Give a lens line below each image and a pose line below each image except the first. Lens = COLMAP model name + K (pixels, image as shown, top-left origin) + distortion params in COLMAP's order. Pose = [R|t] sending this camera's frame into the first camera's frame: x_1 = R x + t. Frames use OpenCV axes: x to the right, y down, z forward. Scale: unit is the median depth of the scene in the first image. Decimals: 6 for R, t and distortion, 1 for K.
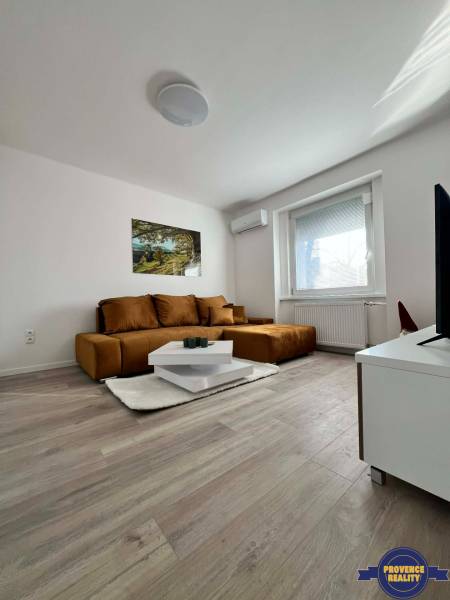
lens RADIAL K [[240.4, 0, 227.4], [0, 240.4, 299.7], [0, 0, 1]] dist [-0.003386, 0.000476]
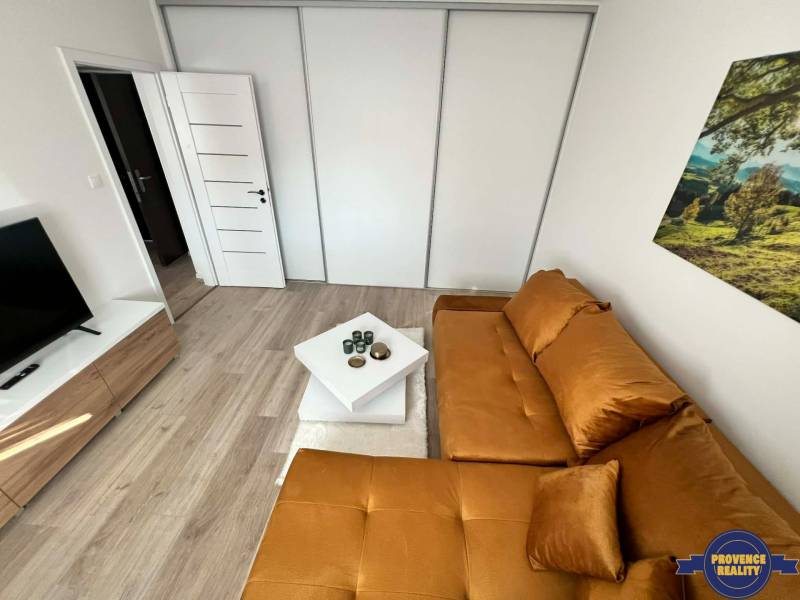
lens RADIAL K [[320.5, 0, 399.5], [0, 320.5, 298.6], [0, 0, 1]] dist [-0.003386, 0.000476]
pose [[-0.691479, 0.368625, -0.621267, 0.257834], [-0.003319, 0.858378, 0.513007, -0.333160], [0.722389, 0.356795, -0.592327, 1.196734]]
